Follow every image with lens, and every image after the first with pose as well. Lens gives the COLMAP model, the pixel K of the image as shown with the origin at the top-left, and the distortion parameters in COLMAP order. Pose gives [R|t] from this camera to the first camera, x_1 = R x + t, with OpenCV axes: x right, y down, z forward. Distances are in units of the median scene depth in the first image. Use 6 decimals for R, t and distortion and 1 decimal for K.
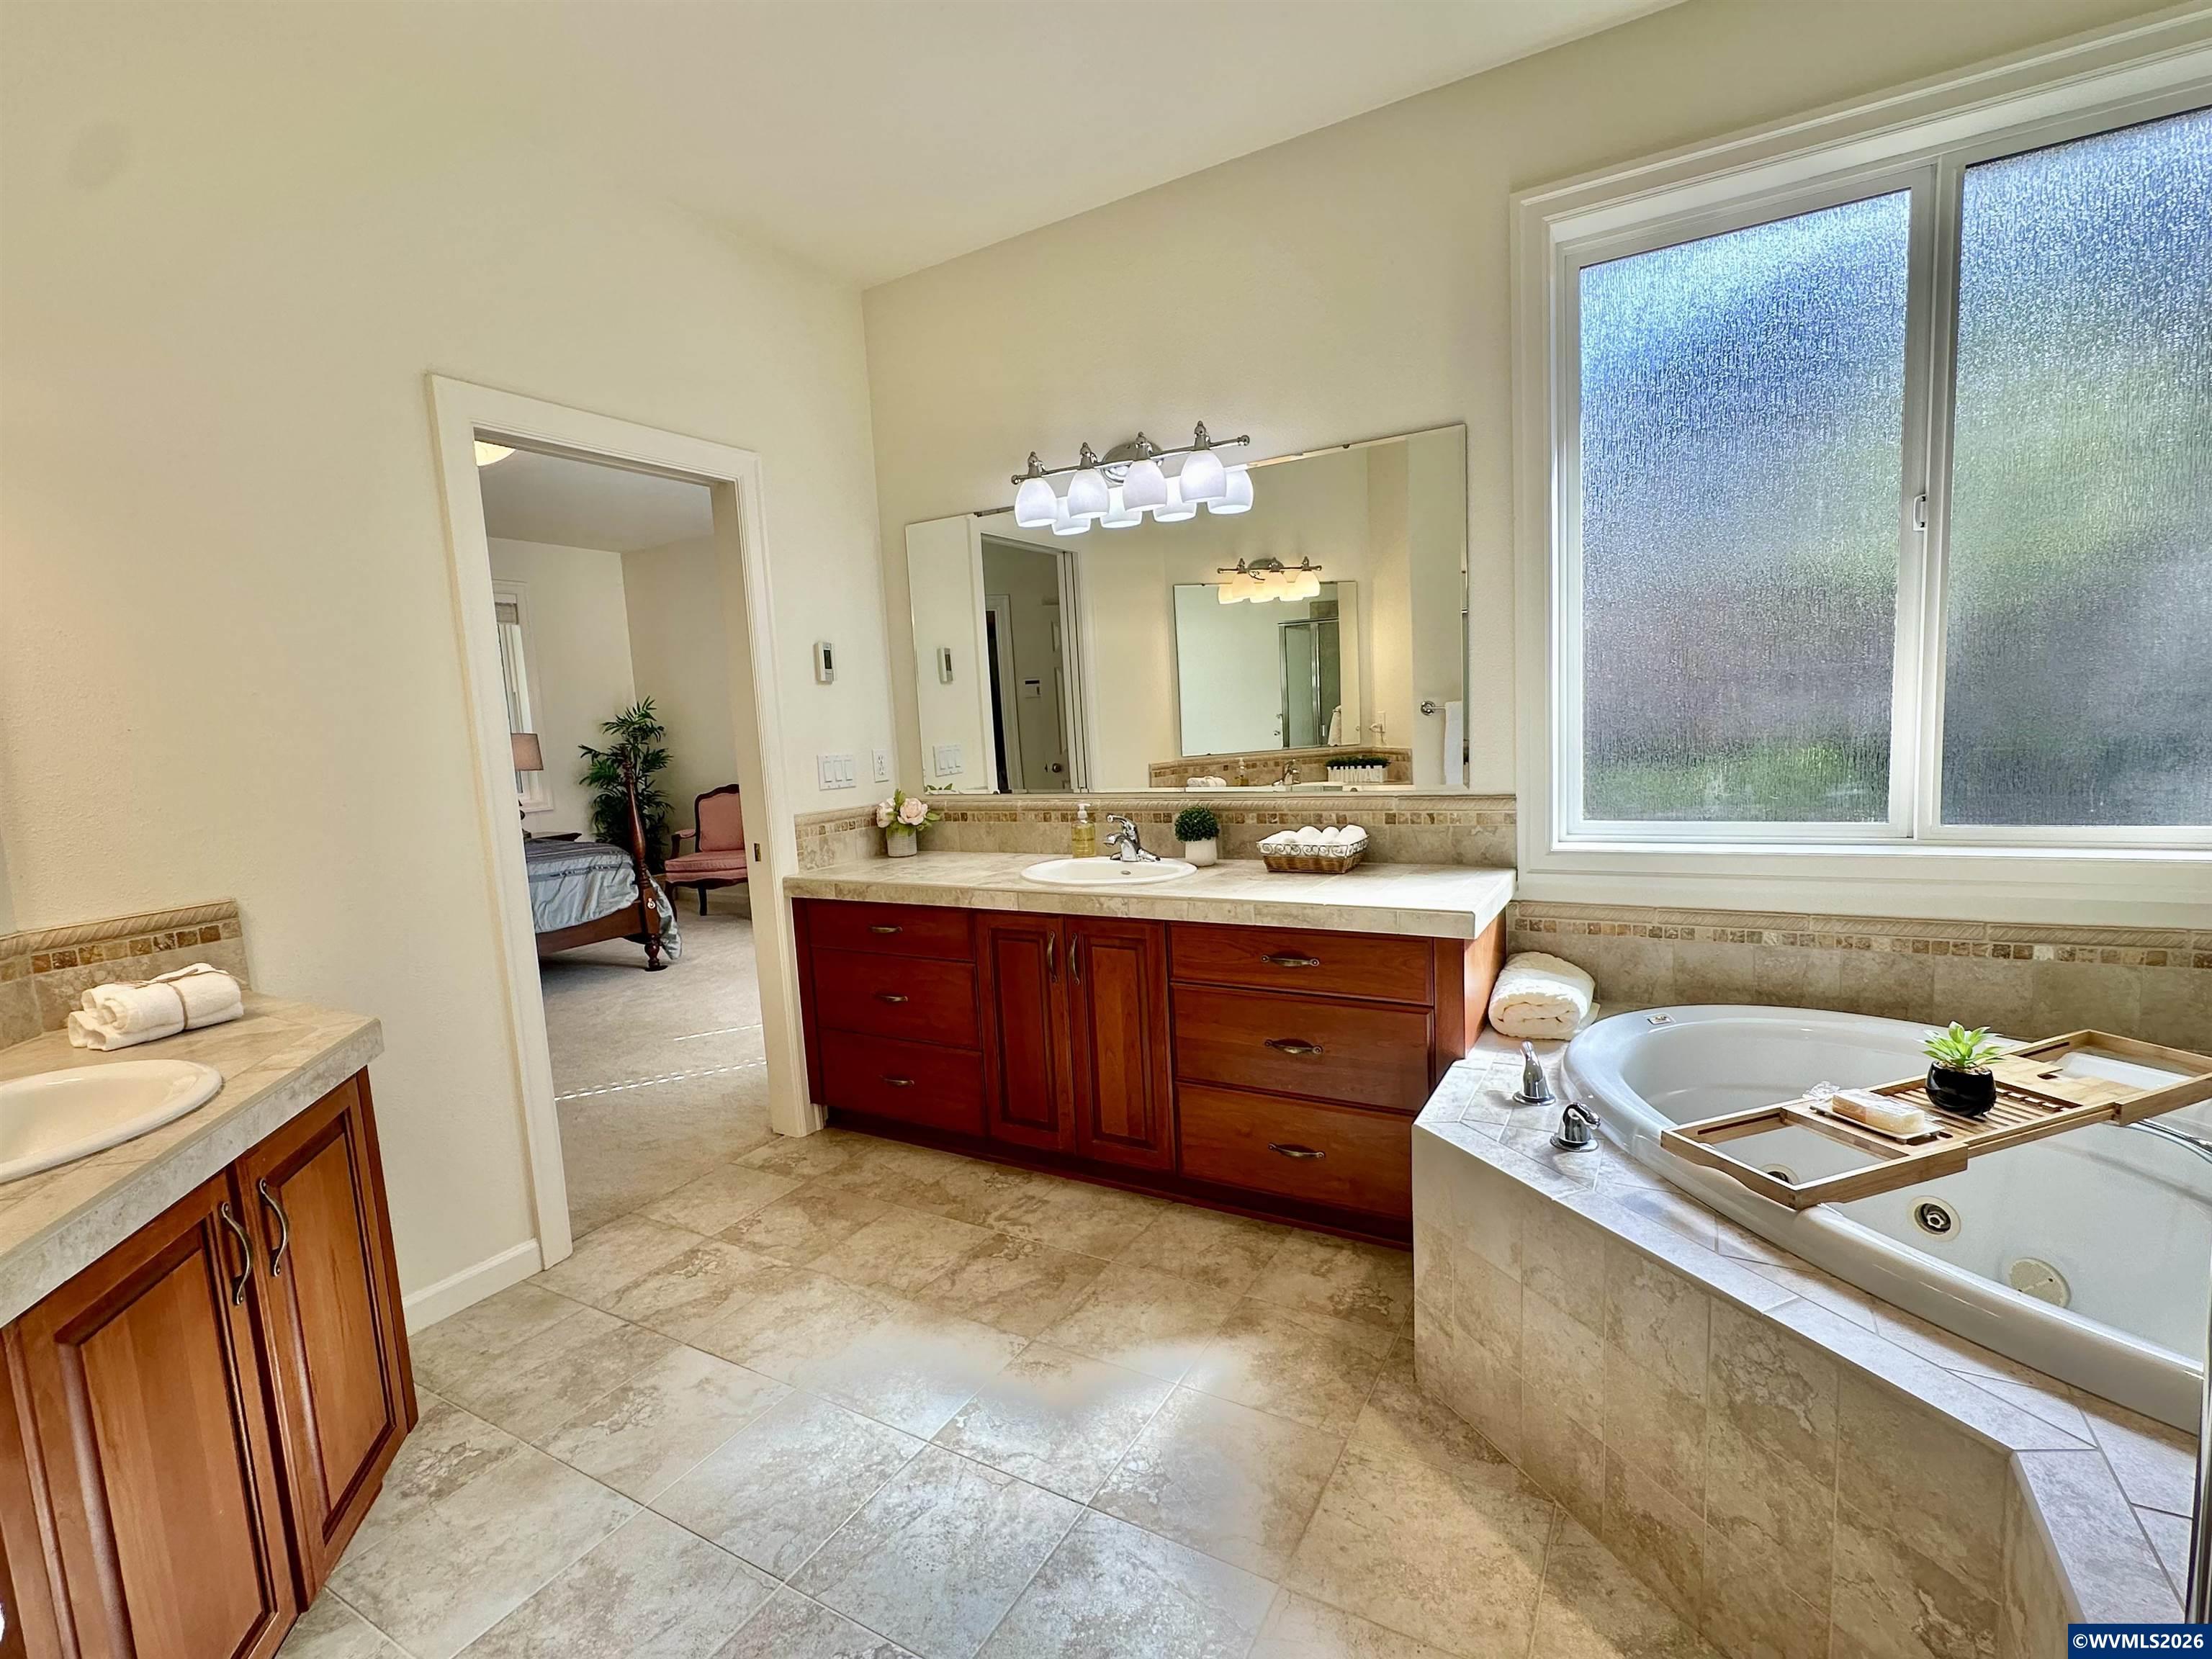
lens RADIAL K [[1014.1, 0, 1112.0], [0, 1014.1, 828.5], [0, 0, 1]] dist [-0.001762, -0.000067]
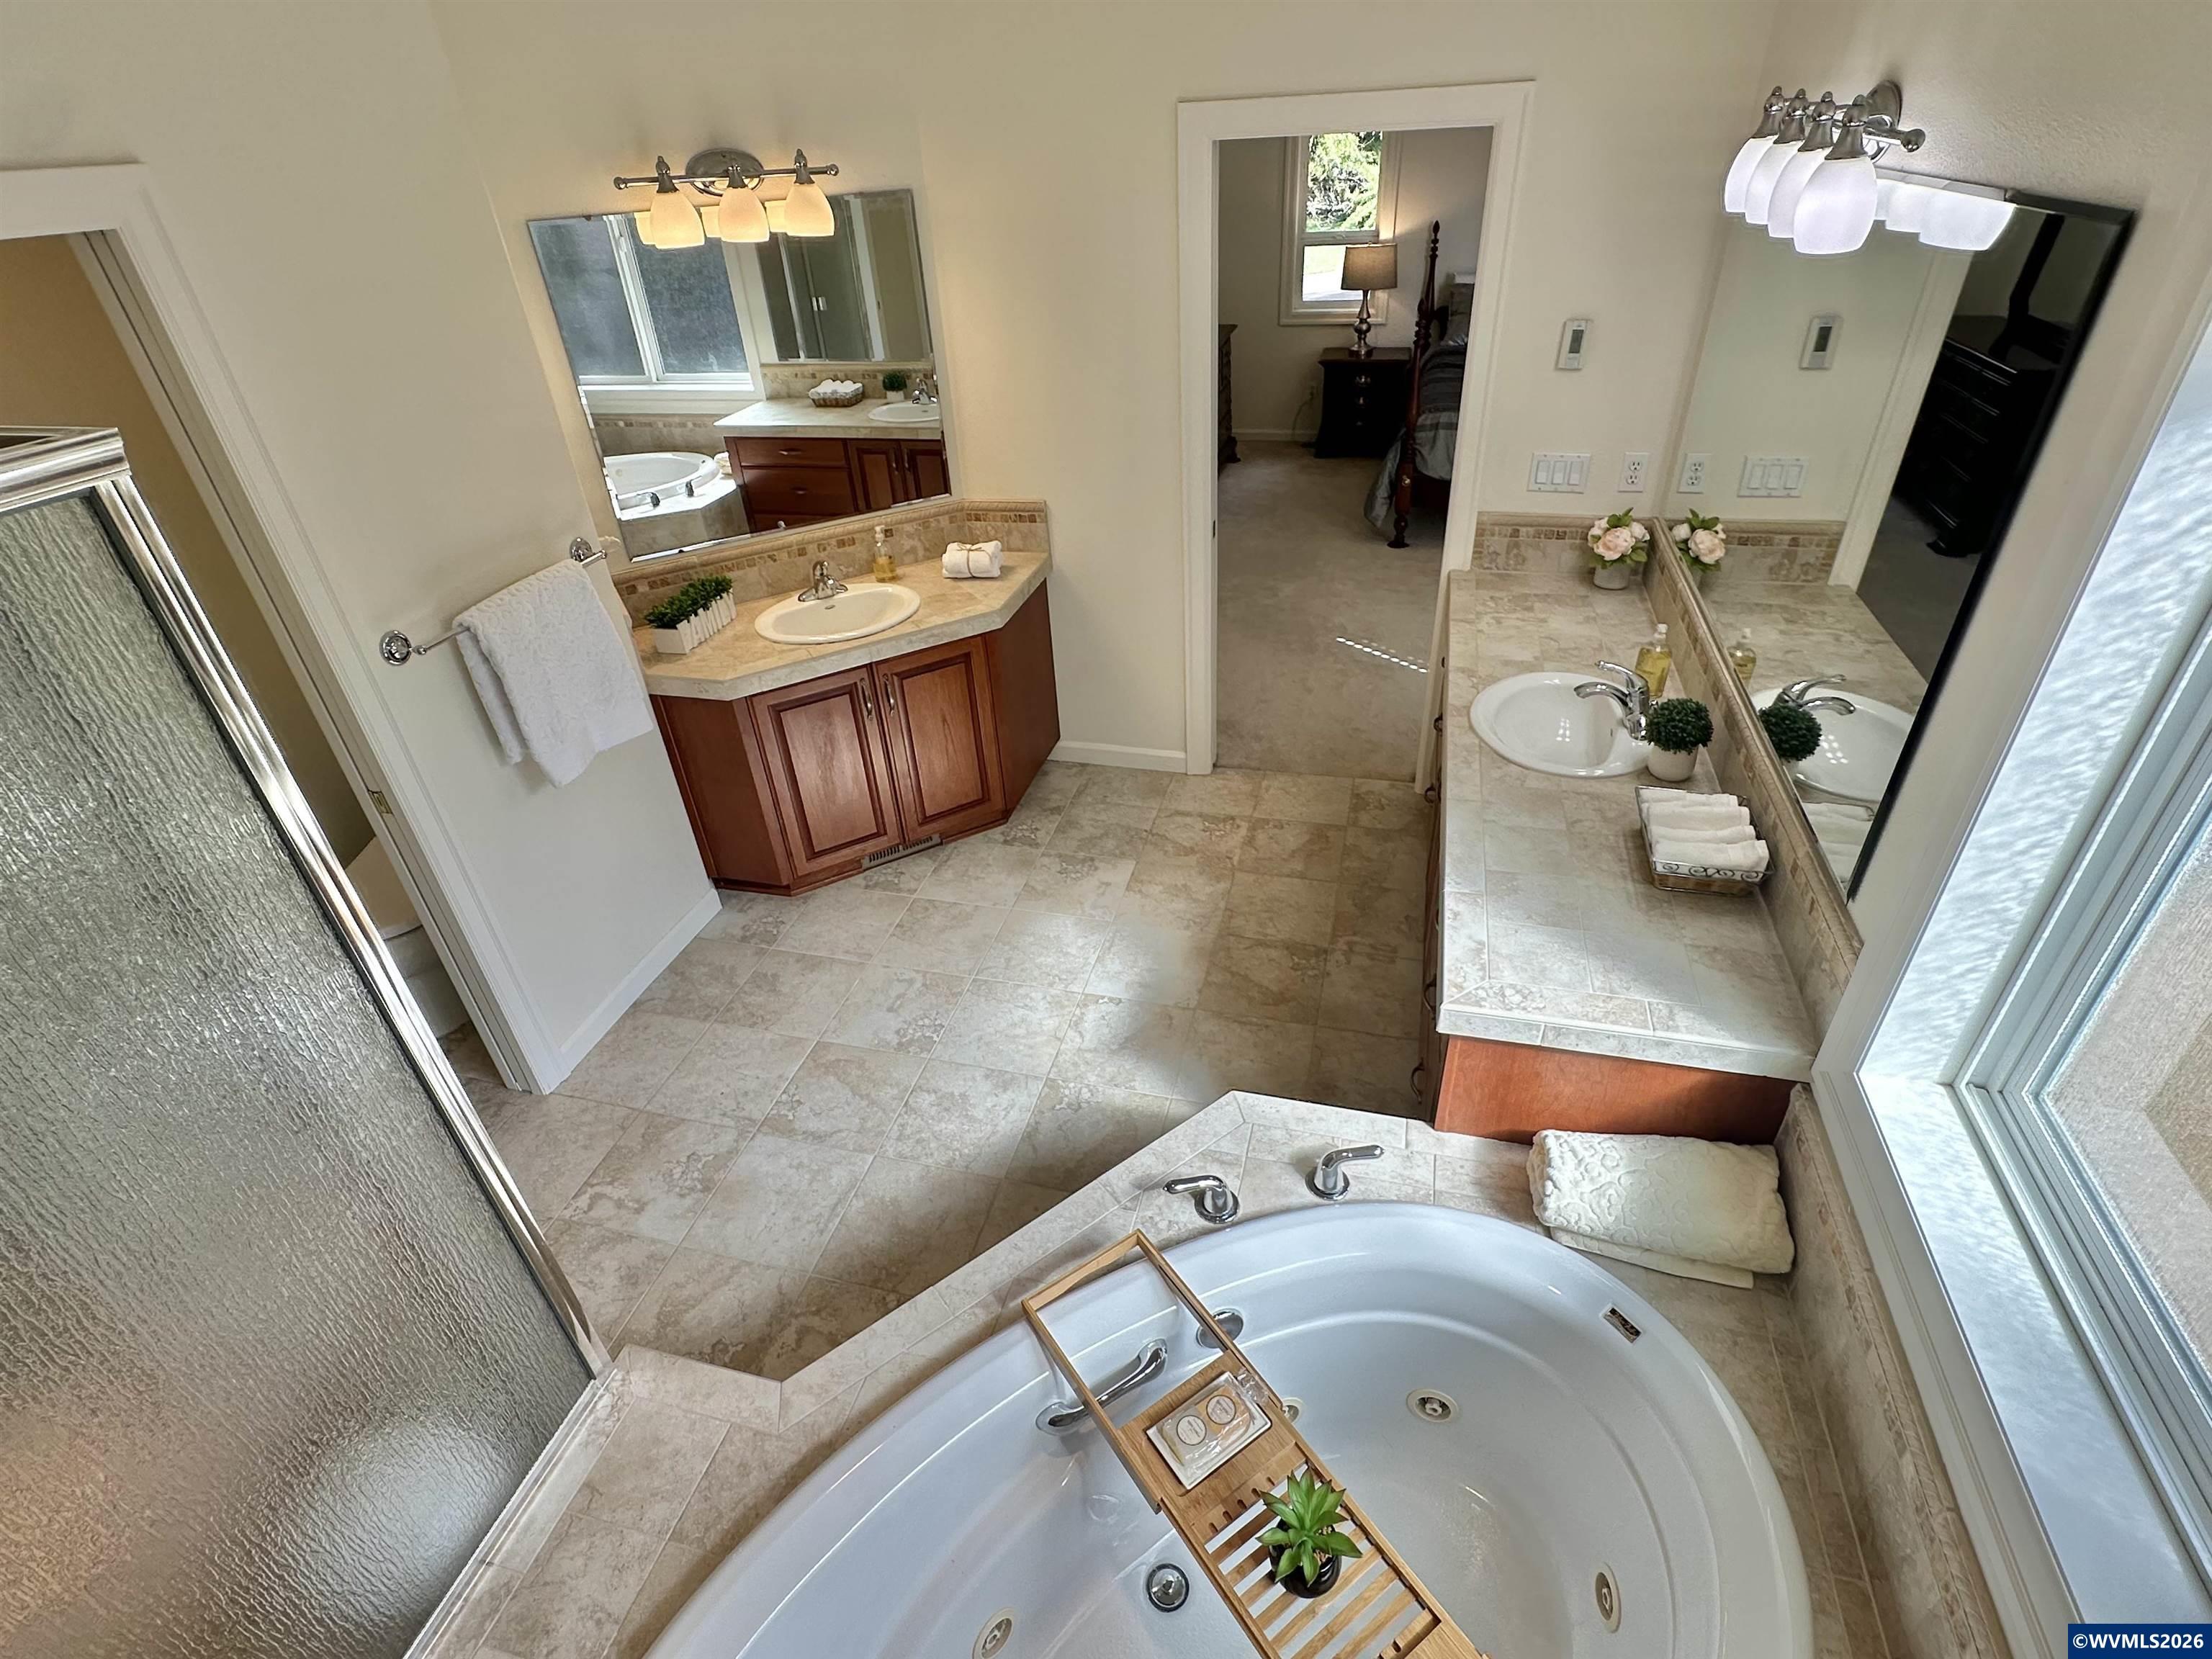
lens RADIAL K [[1088.5, 0, 1125.8], [0, 1088.5, 826.8], [0, 0, 1]] dist [-0.012146, -0.001209]
pose [[0.264352, 0.563398, -0.782752, 1.038886], [-0.070949, 0.820786, 0.566813, -0.589773], [0.961813, -0.094302, 0.256949, 0.656074]]
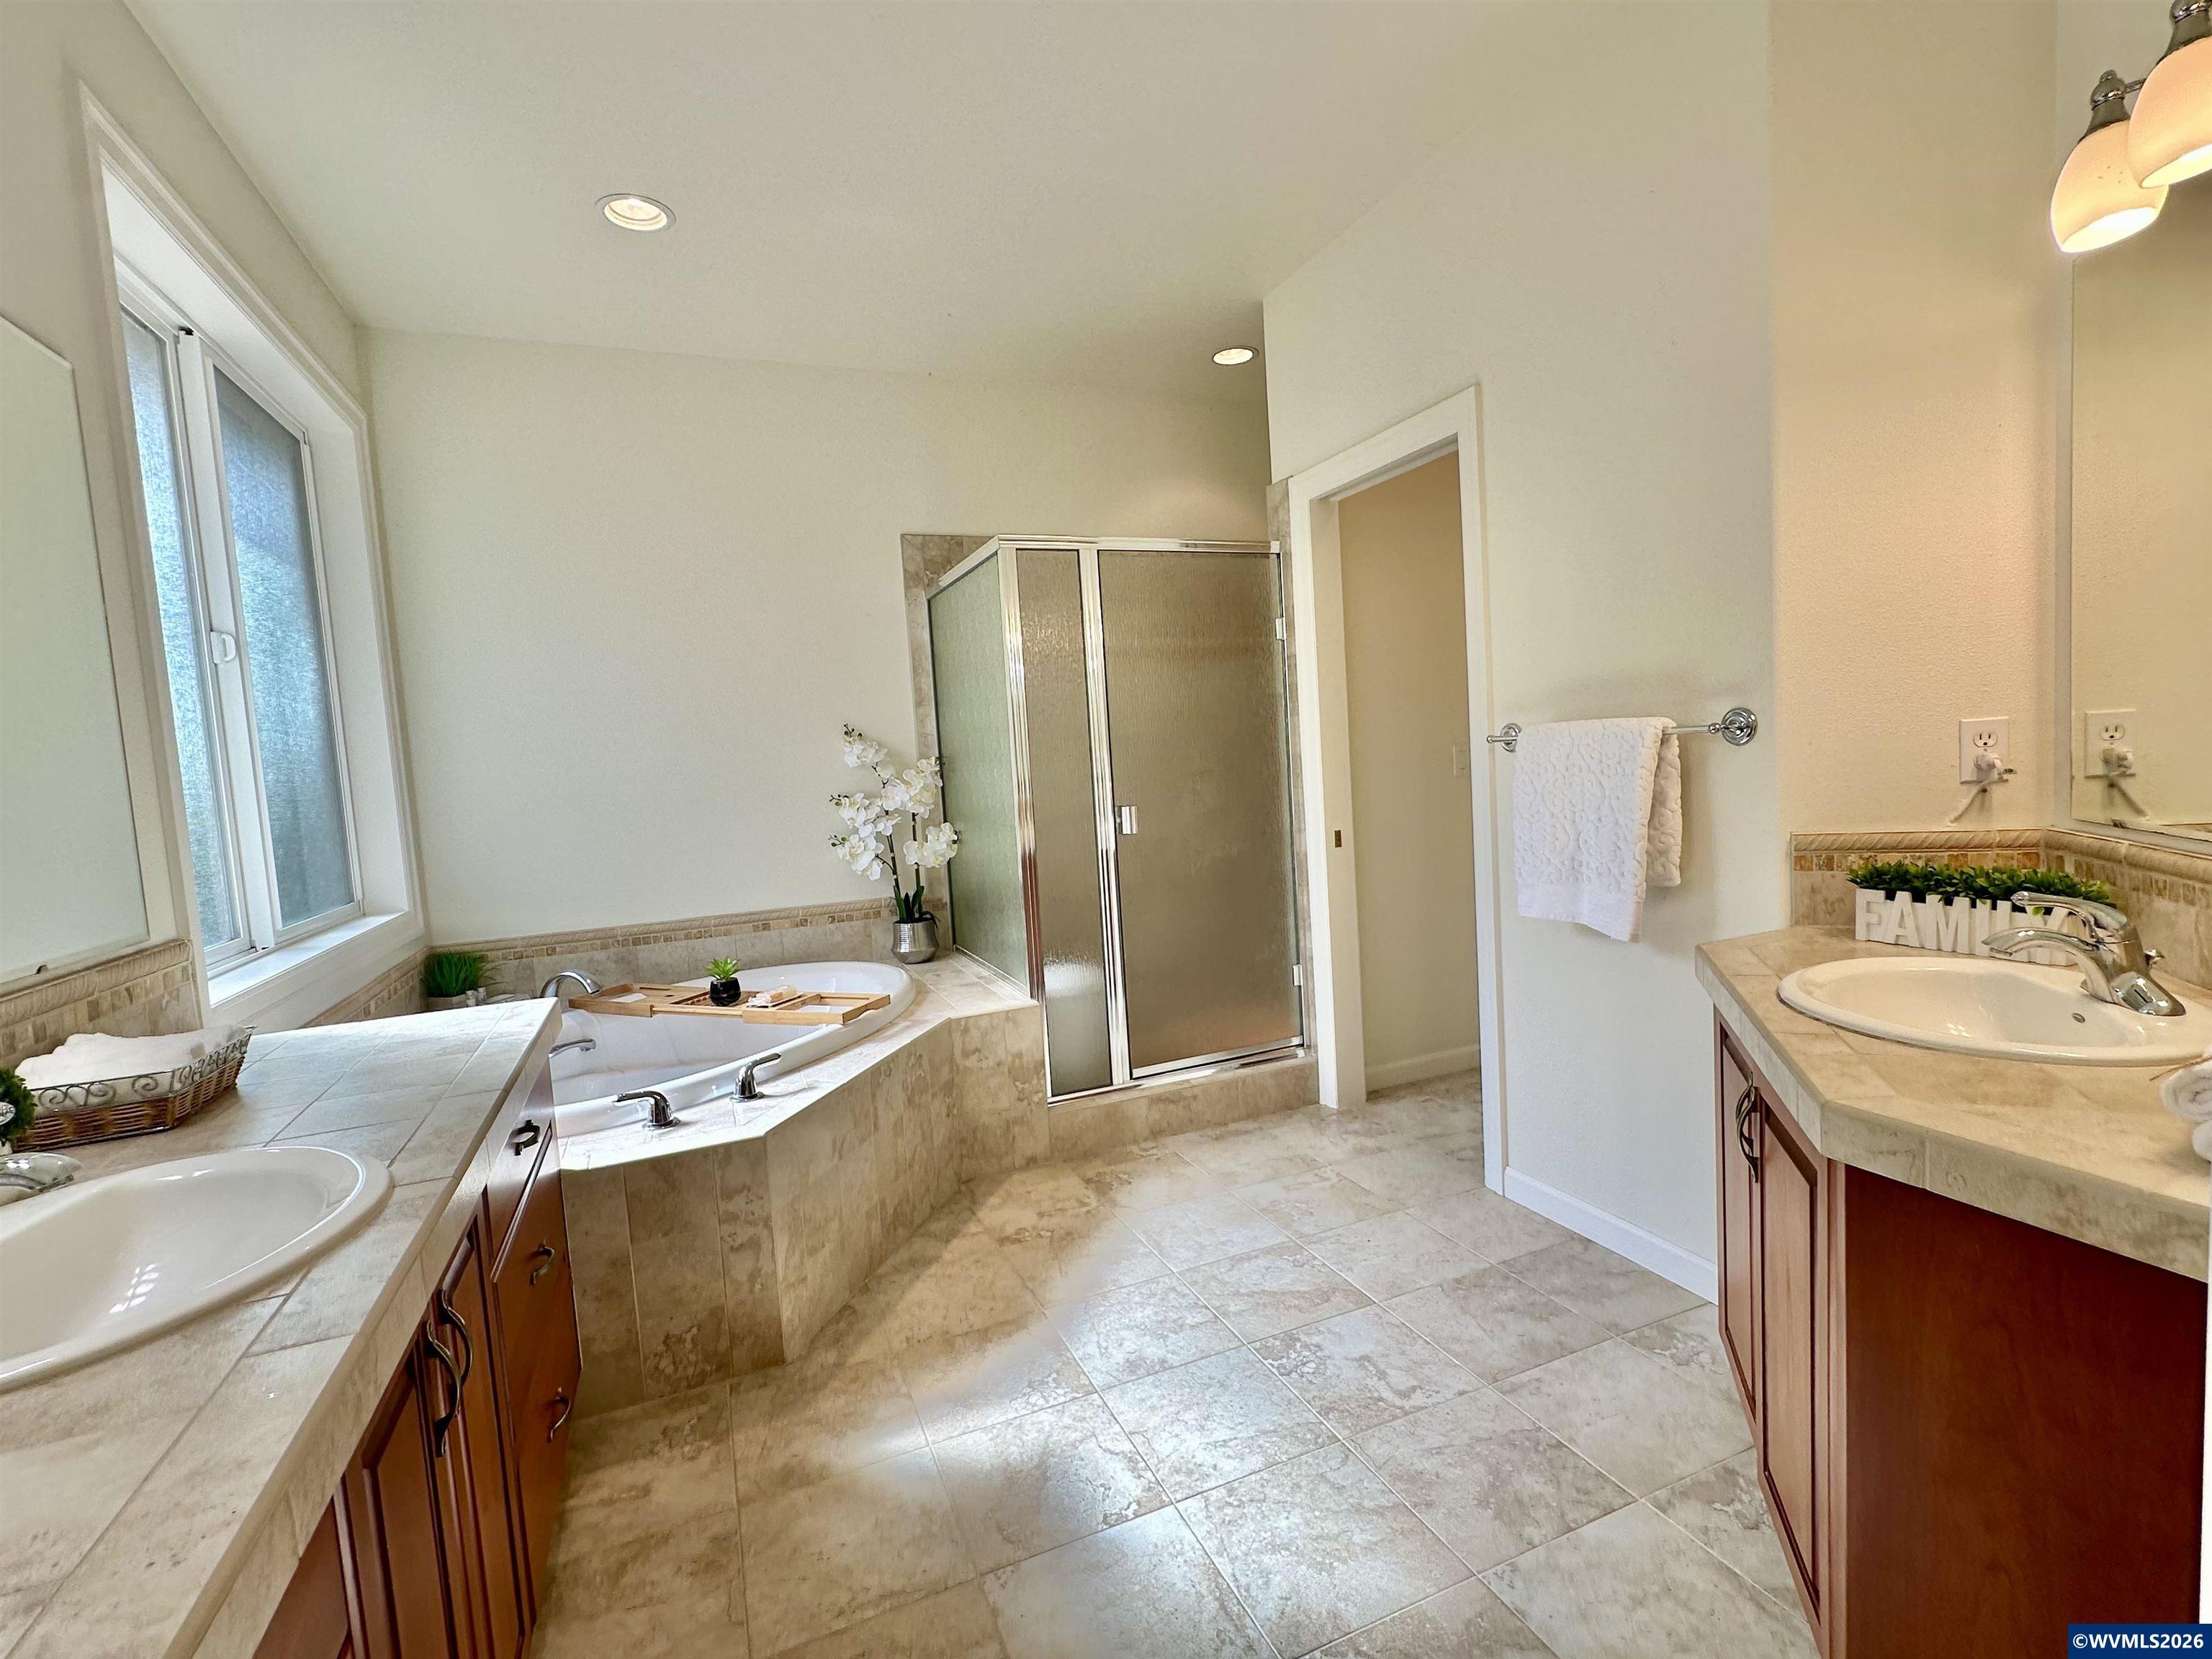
lens RADIAL K [[1014.1, 0, 1093.7], [0, 1014.1, 826.2], [0, 0, 1]] dist [-0.001762, -0.000067]
pose [[-0.778213, 0.057658, 0.625348, -0.743412], [0.172268, 0.977179, 0.124281, -0.125939], [-0.603910, 0.204445, -0.770386, 1.642634]]
